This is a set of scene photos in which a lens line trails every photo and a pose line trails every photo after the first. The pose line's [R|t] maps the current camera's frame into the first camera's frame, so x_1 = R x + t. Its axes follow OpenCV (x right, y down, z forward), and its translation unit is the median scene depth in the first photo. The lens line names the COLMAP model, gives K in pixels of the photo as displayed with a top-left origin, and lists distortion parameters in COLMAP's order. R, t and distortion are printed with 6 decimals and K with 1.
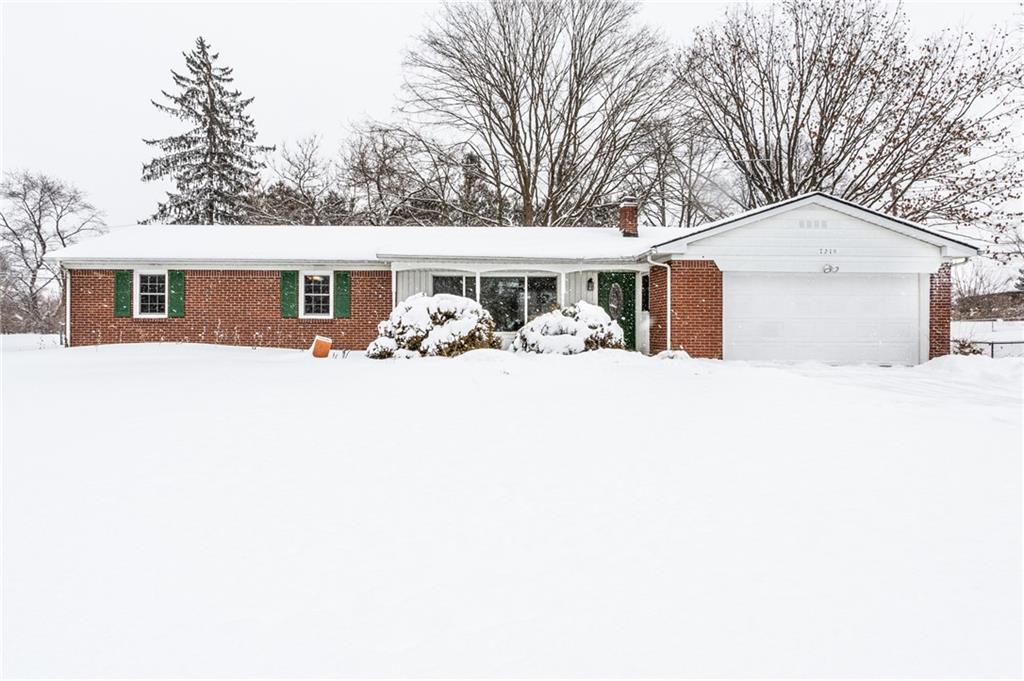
lens RADIAL K [[493.4, 0, 513.1], [0, 493.4, 334.9], [0, 0, 1]] dist [0.010507, -0.000648]
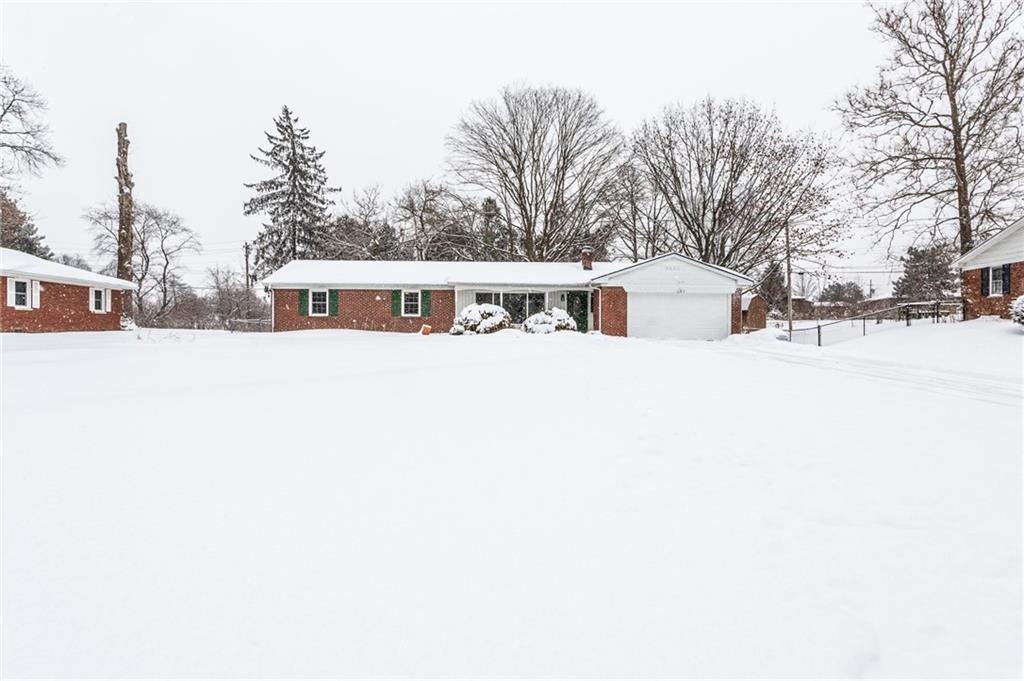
lens RADIAL K [[493.4, 0, 512.4], [0, 493.4, 347.9], [0, 0, 1]] dist [0.010507, -0.000648]
pose [[0.999922, 0.001396, -0.012410, -0.004207], [-0.001082, 0.999681, 0.025234, 0.025759], [0.012441, -0.025219, 0.999605, -0.568256]]
